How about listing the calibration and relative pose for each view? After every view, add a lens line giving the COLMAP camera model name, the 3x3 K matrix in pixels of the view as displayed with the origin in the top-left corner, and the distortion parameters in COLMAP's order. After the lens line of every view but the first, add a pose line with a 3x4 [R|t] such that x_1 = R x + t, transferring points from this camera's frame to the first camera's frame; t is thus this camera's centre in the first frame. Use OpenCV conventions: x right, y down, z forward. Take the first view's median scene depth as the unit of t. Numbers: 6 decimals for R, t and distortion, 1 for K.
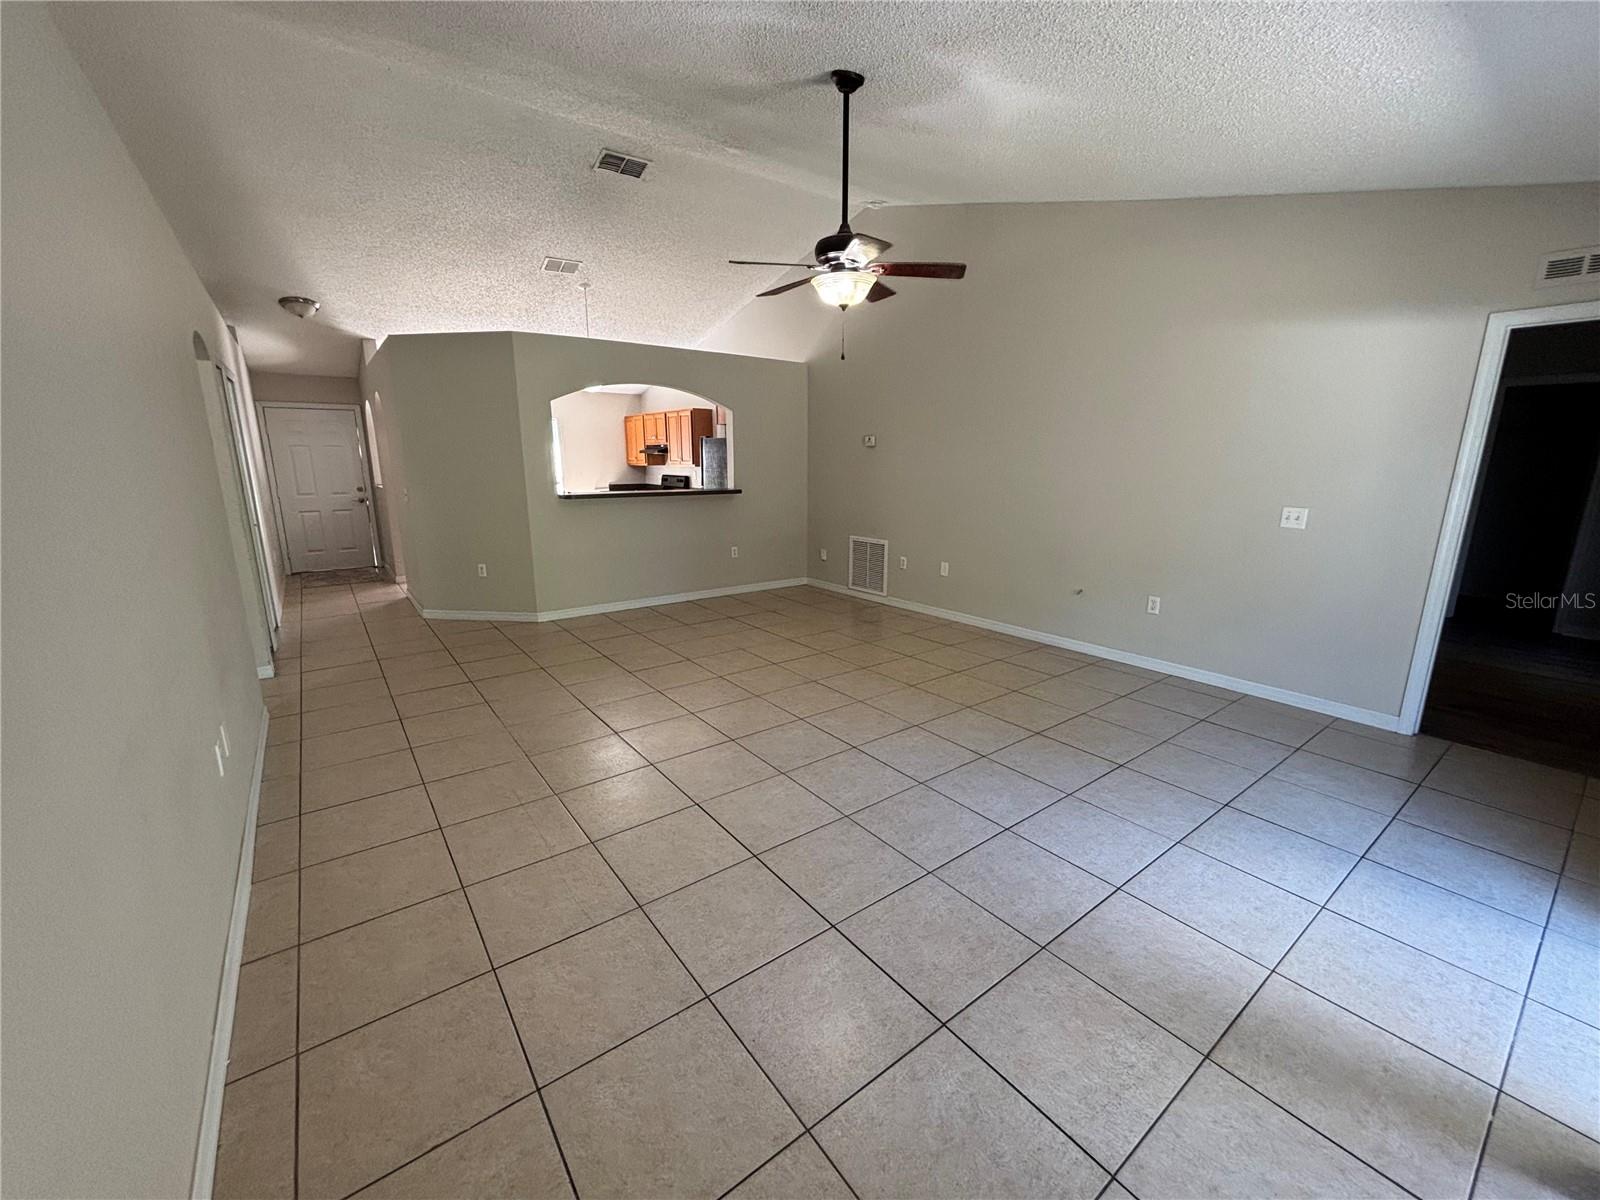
lens RADIAL K [[643.4, 0, 800.0], [0, 643.4, 600.0], [0, 0, 1]] dist [0.000461, -0.000104]
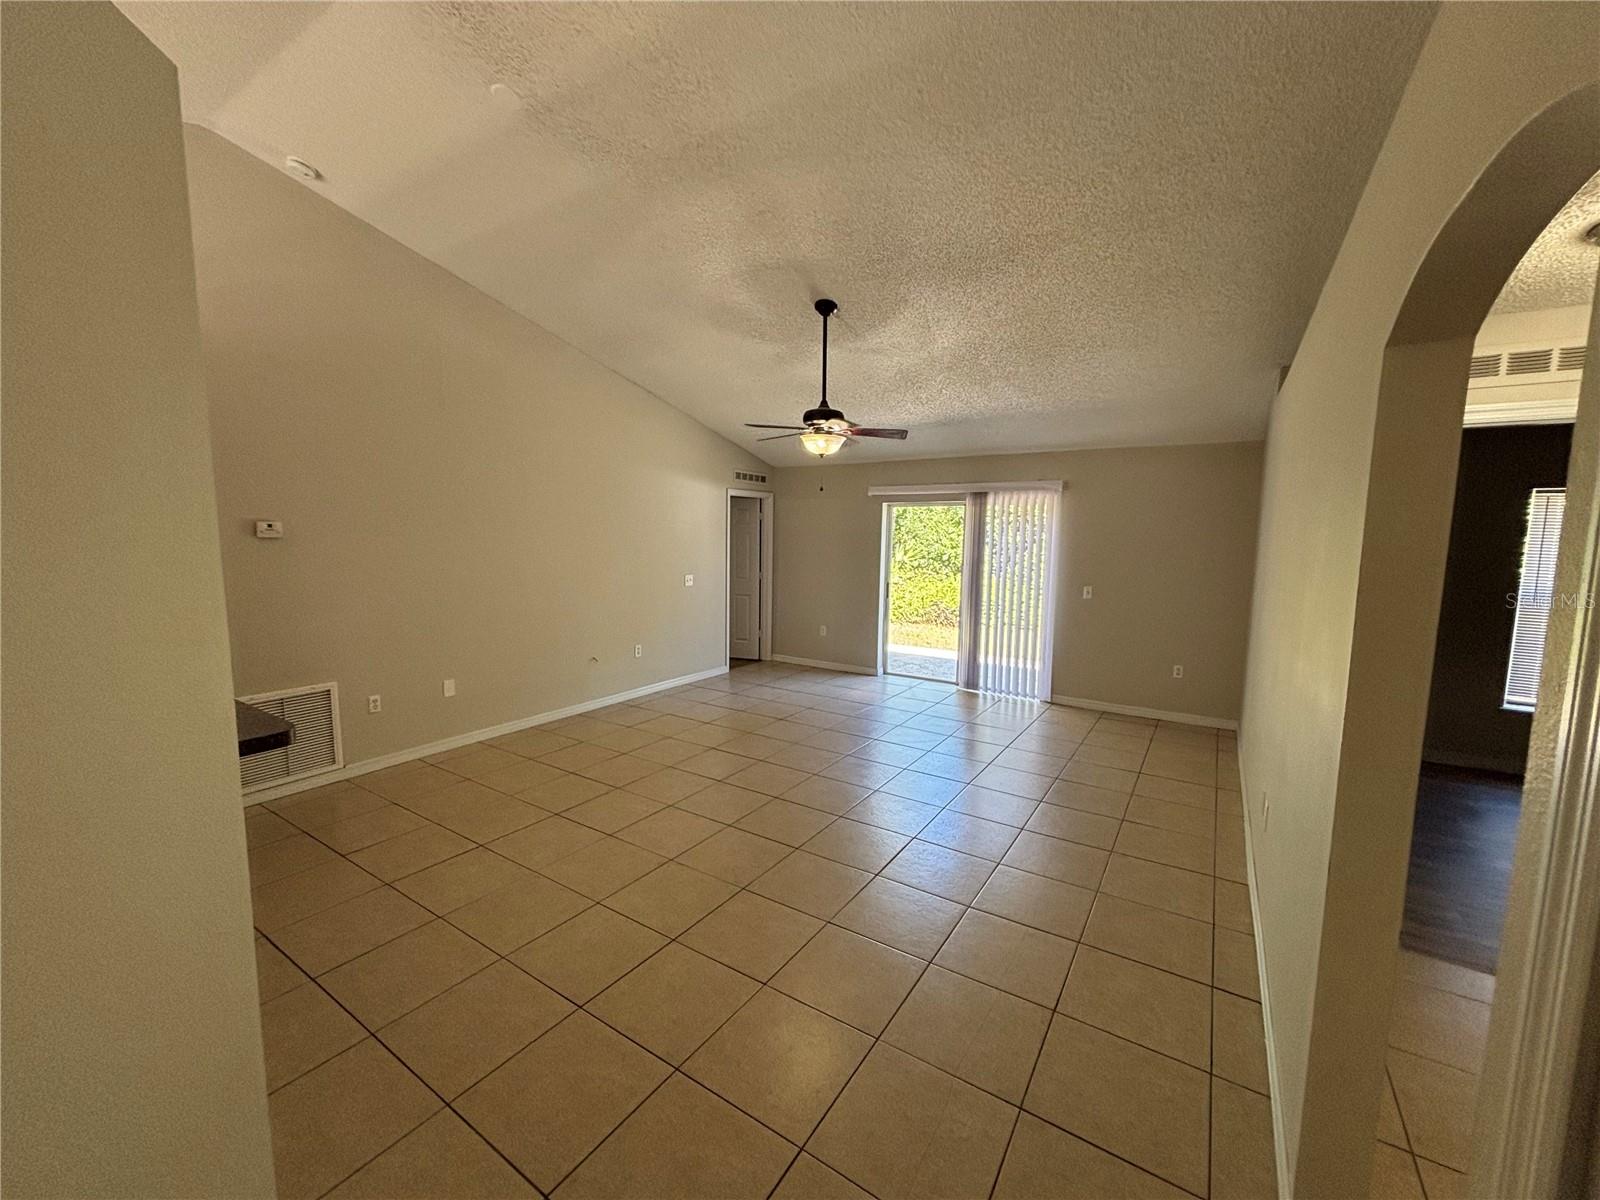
lens RADIAL K [[643.4, 0, 800.0], [0, 643.4, 600.0], [0, 0, 1]] dist [0.000461, -0.000104]
pose [[-0.336070, -0.103992, 0.936078, -1.120320], [0.190534, 0.965829, 0.175702, -0.357561], [-0.922363, 0.237403, -0.304772, 1.366814]]
